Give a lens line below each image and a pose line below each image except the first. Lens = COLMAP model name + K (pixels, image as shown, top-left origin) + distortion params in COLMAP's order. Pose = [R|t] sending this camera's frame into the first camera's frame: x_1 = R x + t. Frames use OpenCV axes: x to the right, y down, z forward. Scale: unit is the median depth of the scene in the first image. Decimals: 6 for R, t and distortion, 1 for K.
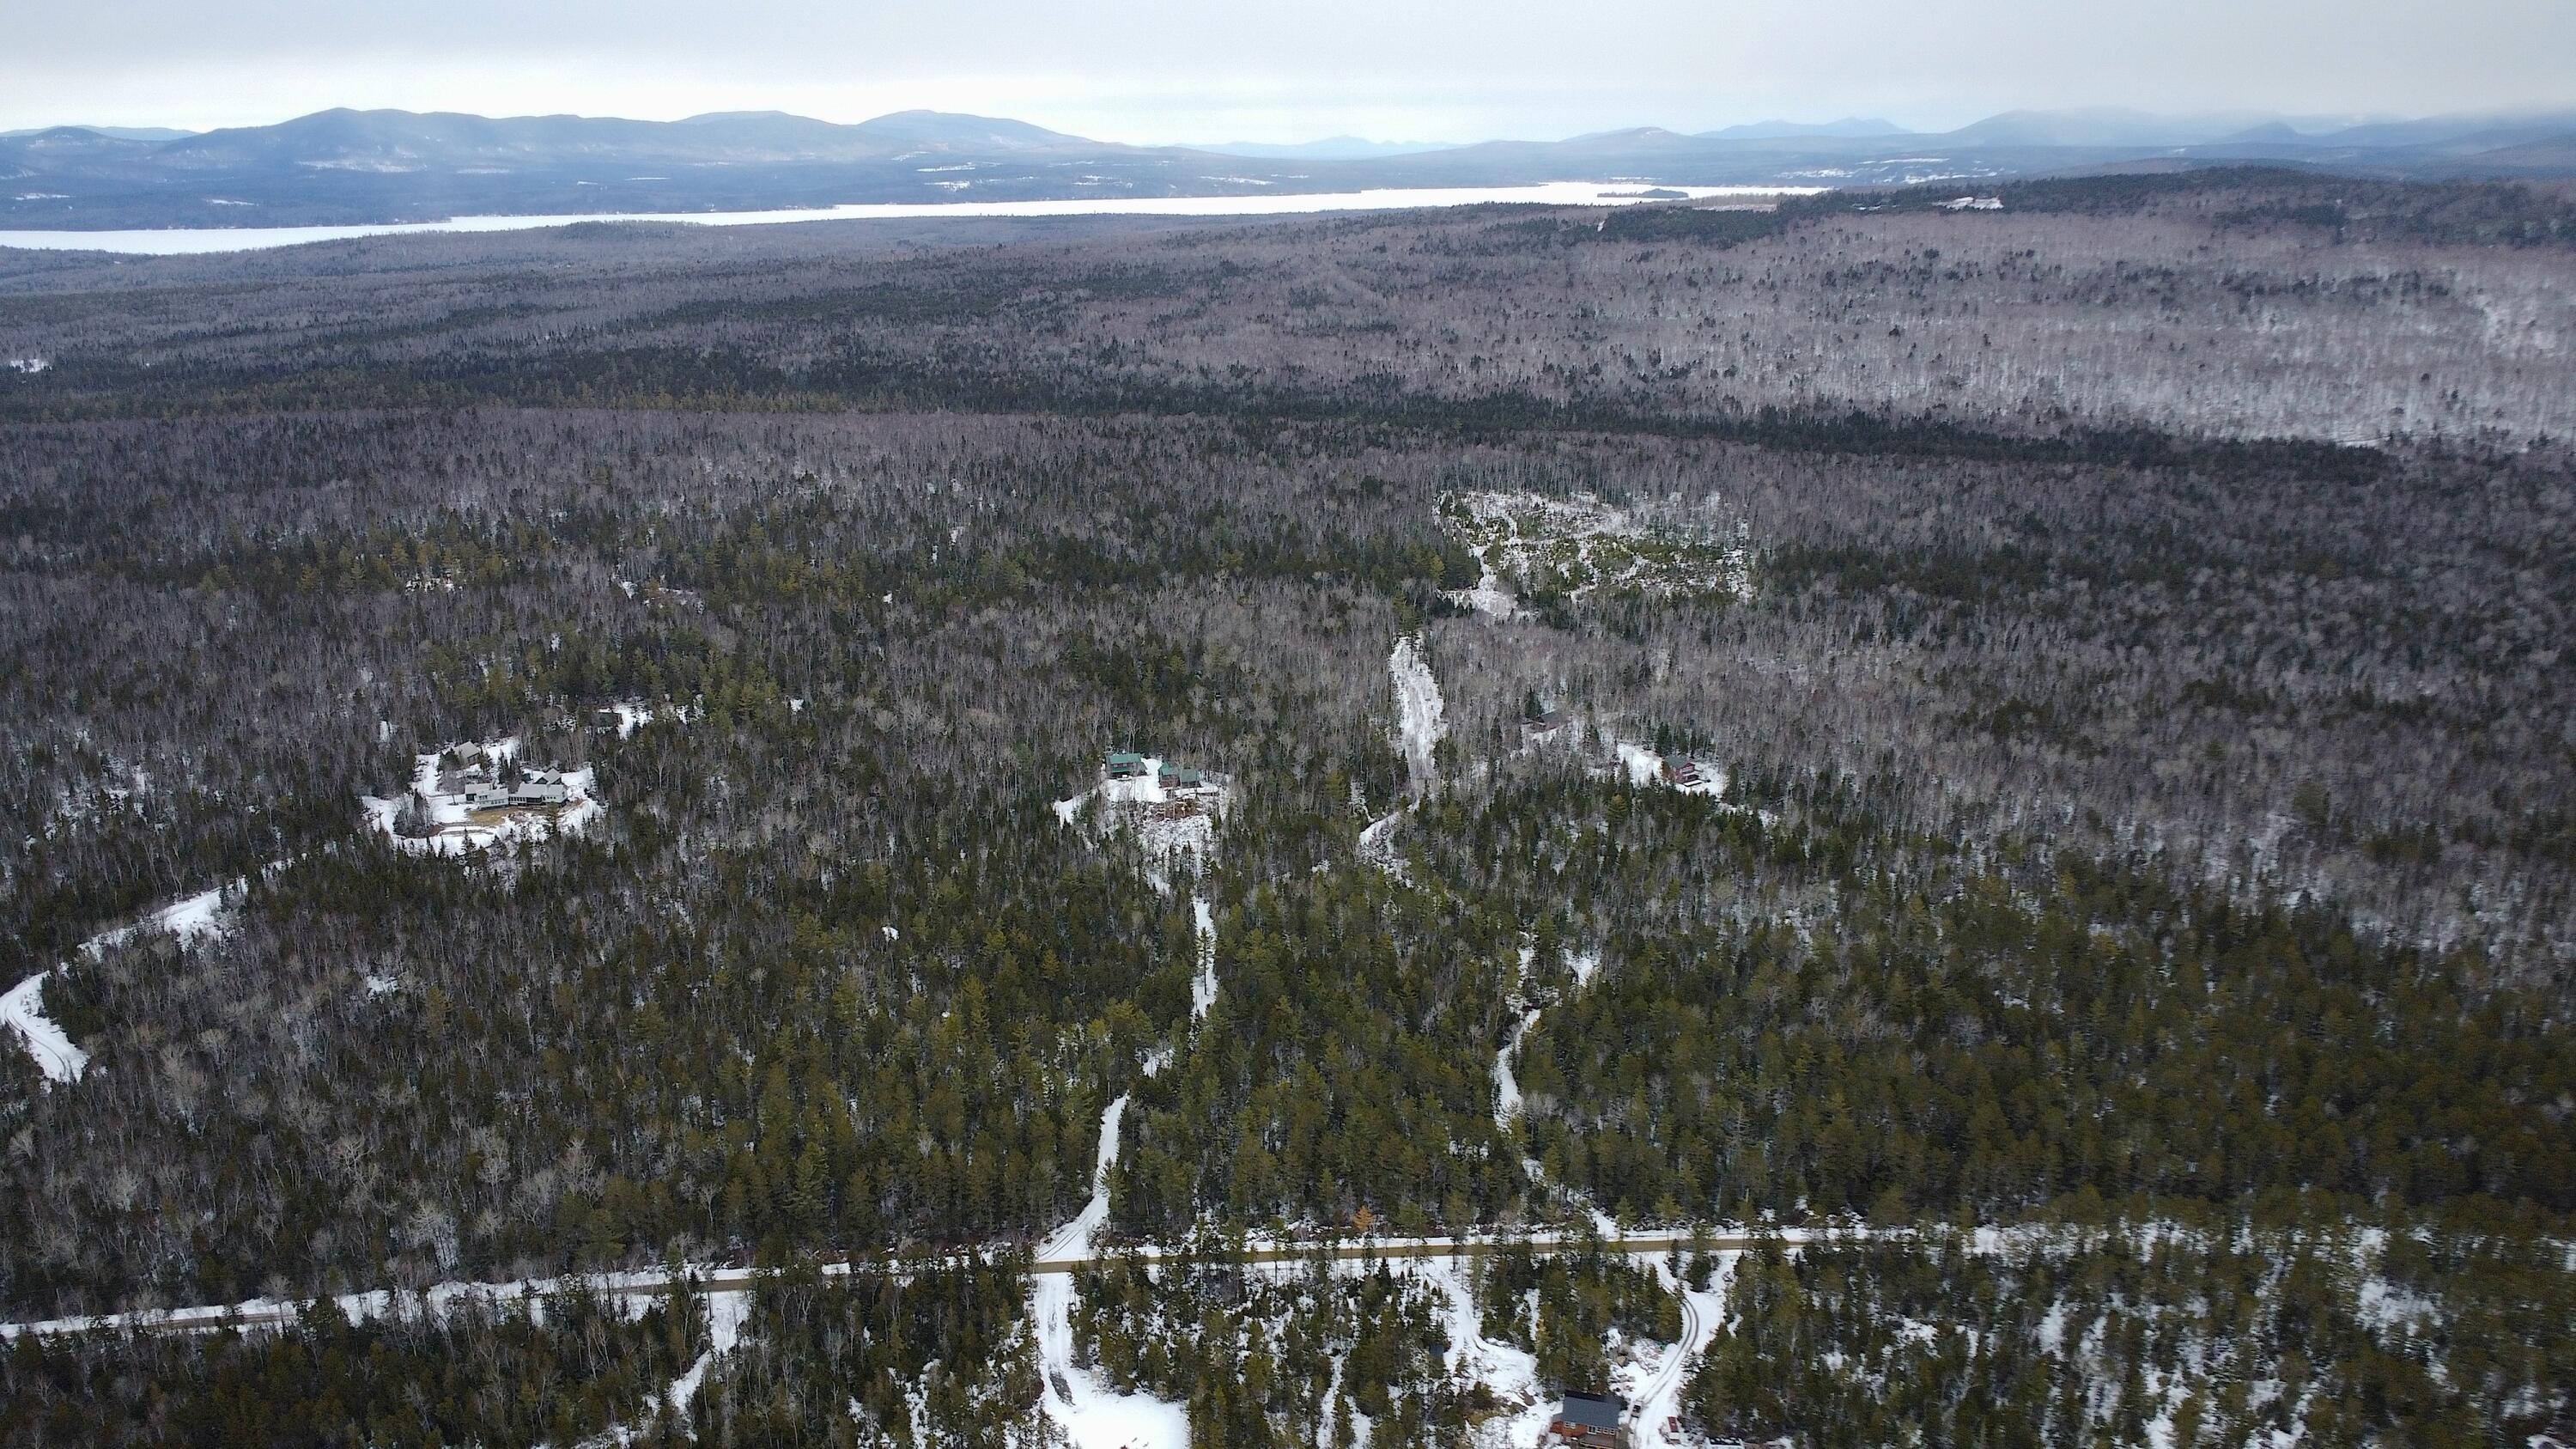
lens RADIAL K [[1852.1, 0, 1288.0], [0, 1852.1, 724.5], [0, 0, 1]] dist [-0.018047, -0.036527]
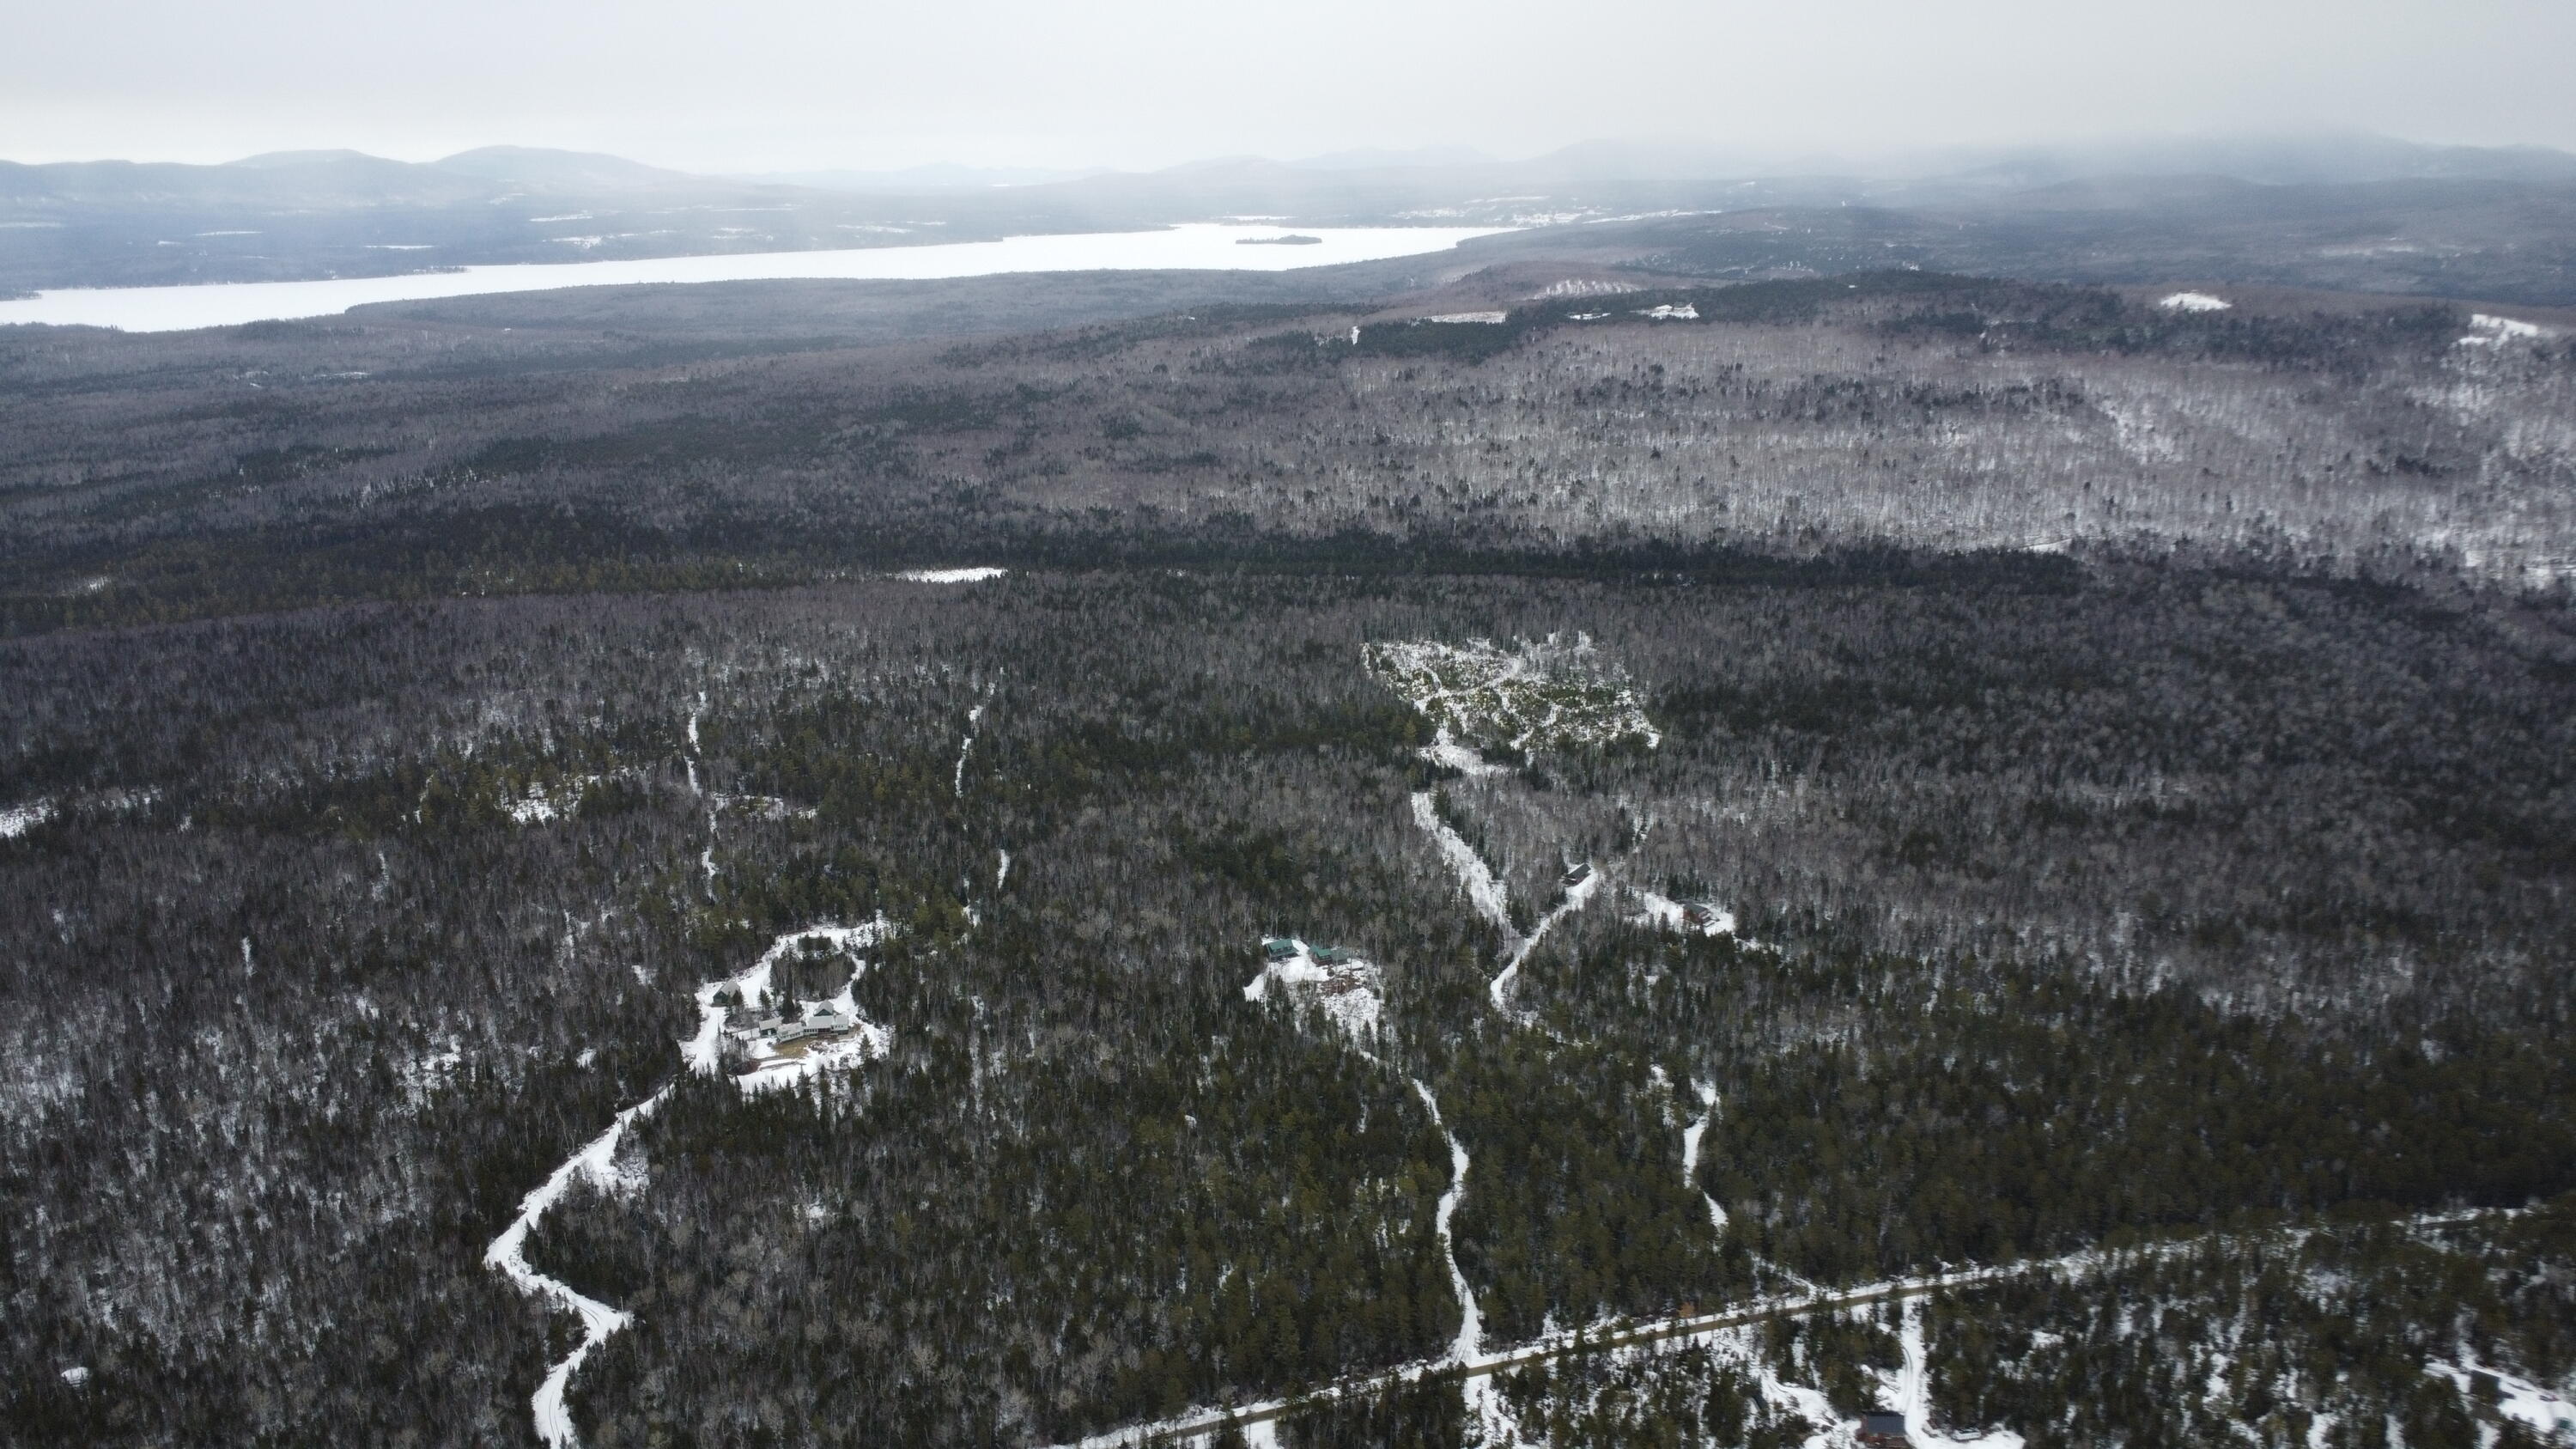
lens RADIAL K [[1854.0, 0, 1288.0], [0, 1854.0, 724.5], [0, 0, 1]] dist [-0.018454, -0.029710]
pose [[0.977928, -0.062979, 0.199225, -0.148869], [0.065079, 0.997872, -0.004006, -0.056722], [-0.198549, 0.016883, 0.979946, -0.098005]]
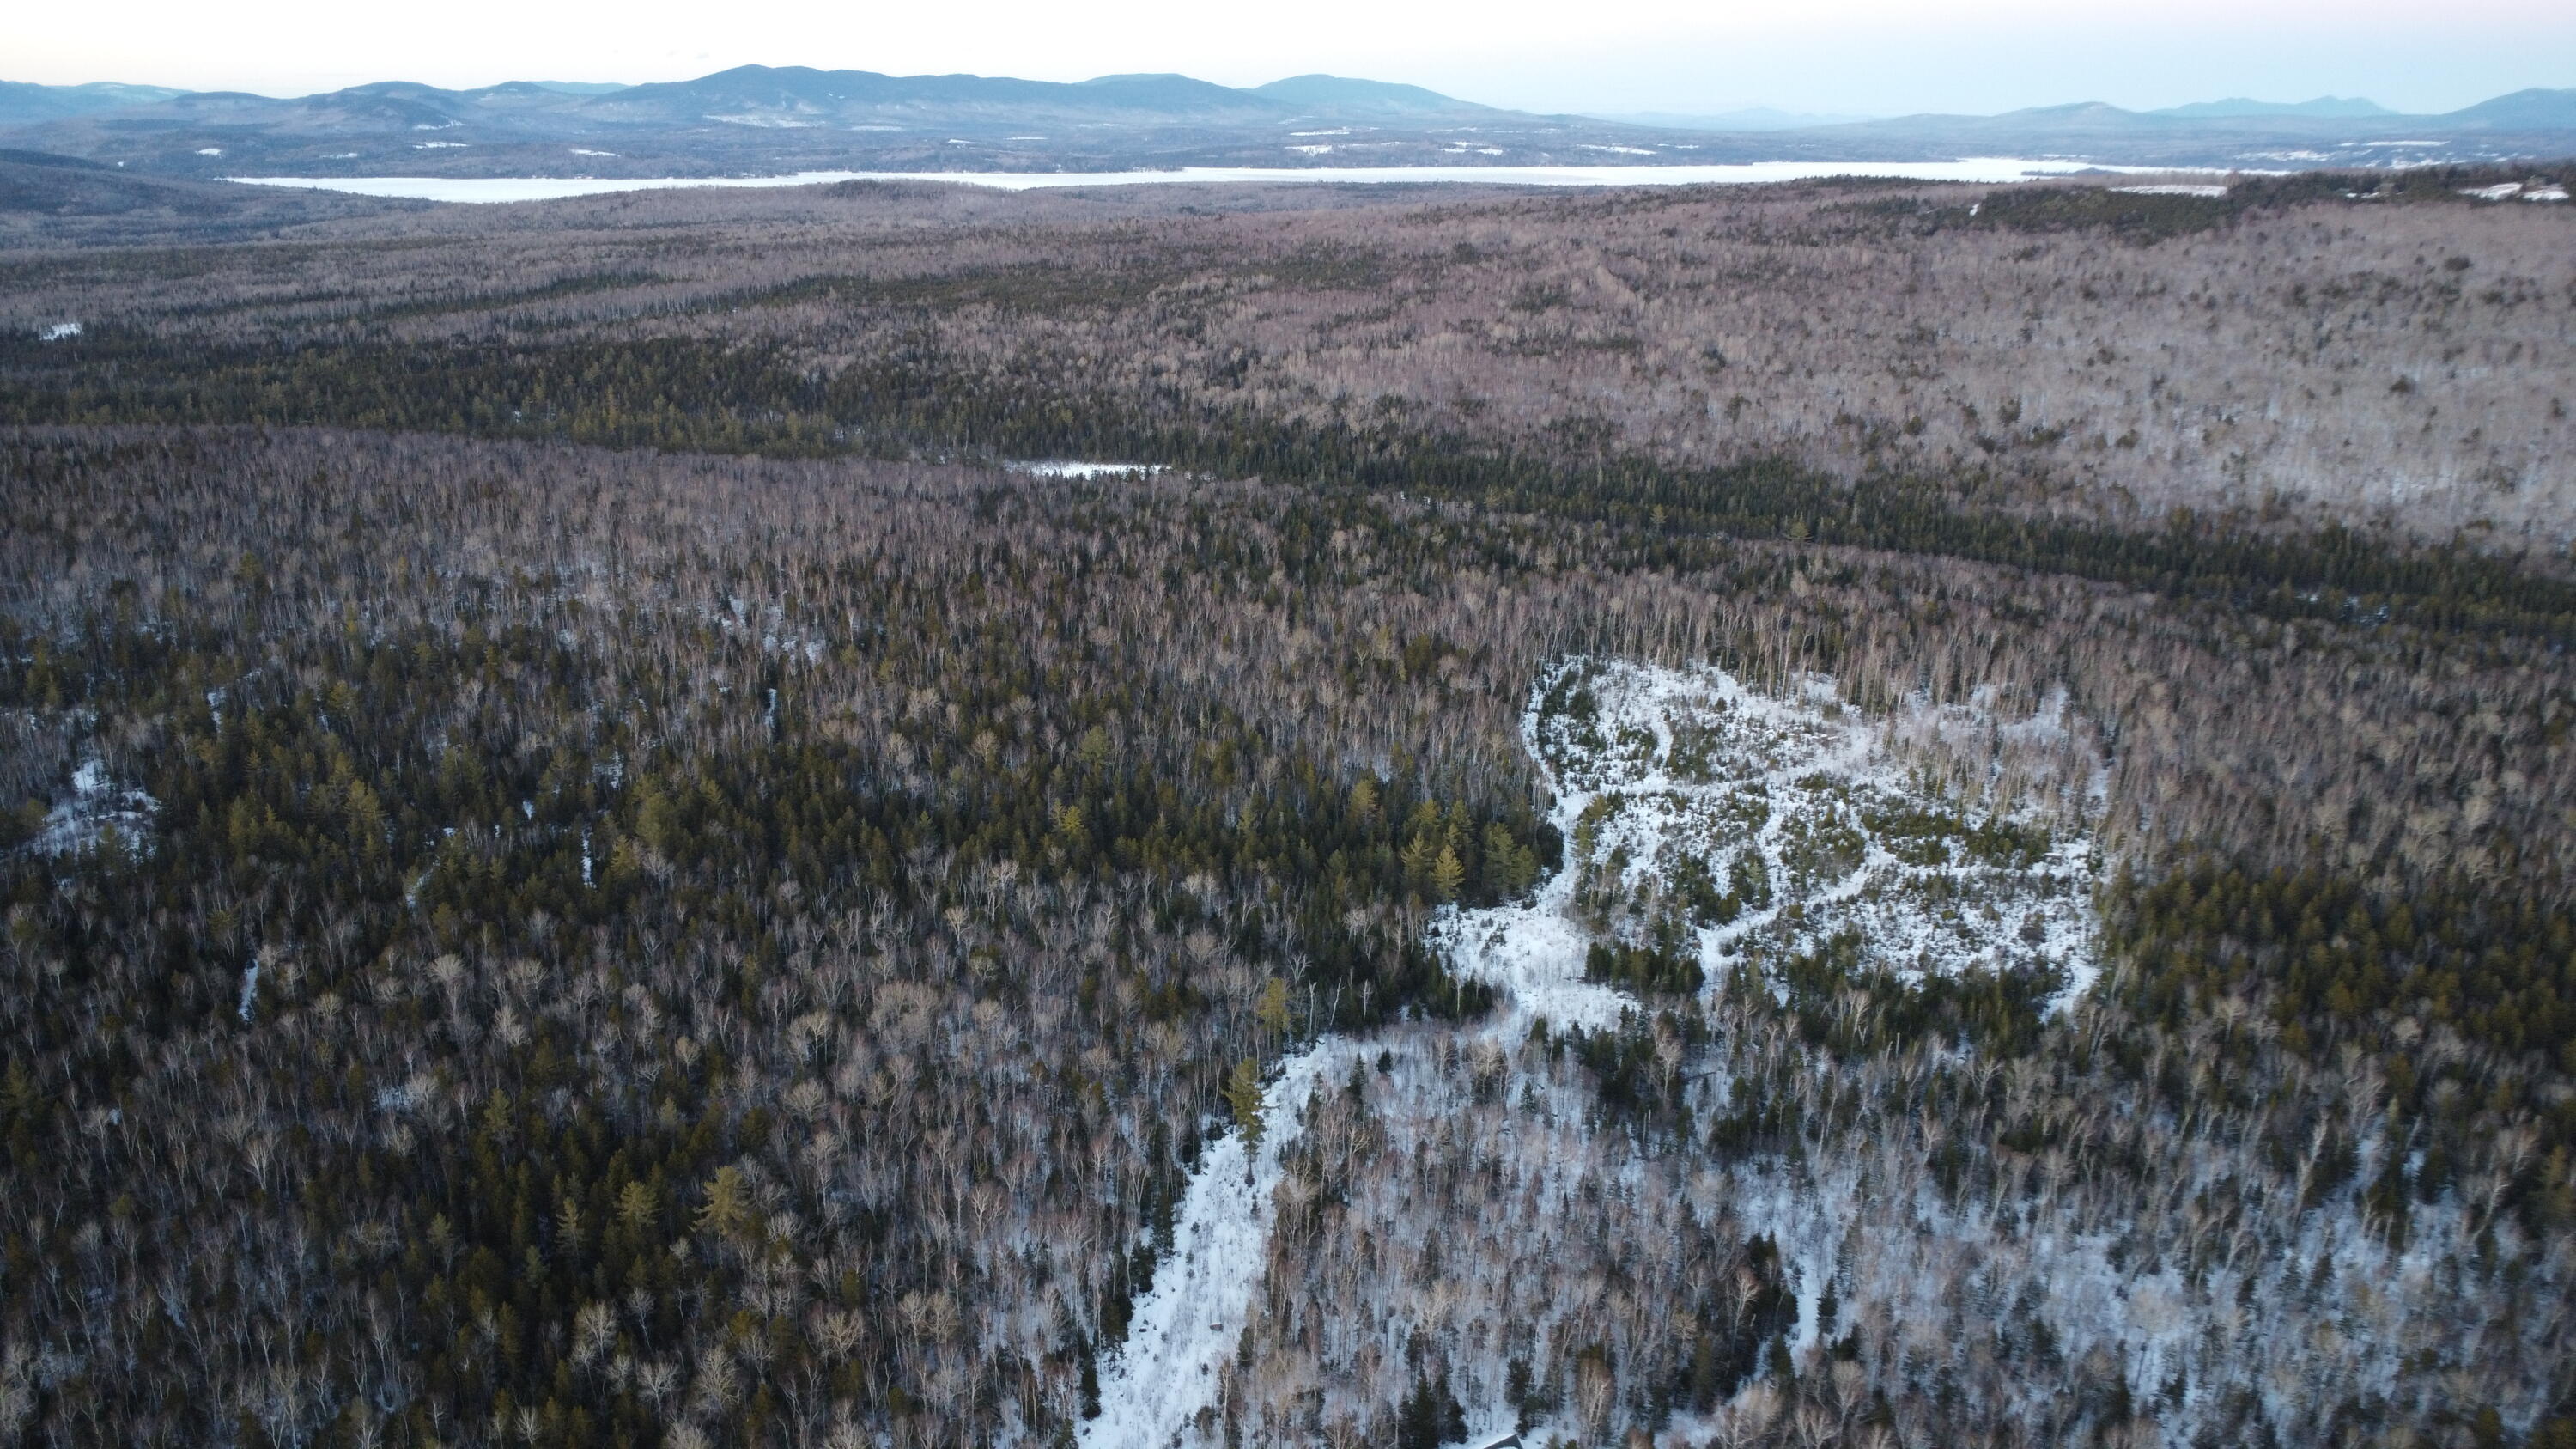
lens RADIAL K [[1854.8, 0, 1288.0], [0, 1854.8, 724.5], [0, 0, 1]] dist [-0.037881, 0.002087]
pose [[0.977564, 0.075126, -0.196787, 0.086339], [-0.072076, 0.997142, 0.022627, -0.085106], [0.197924, -0.007936, 0.980185, 0.309384]]
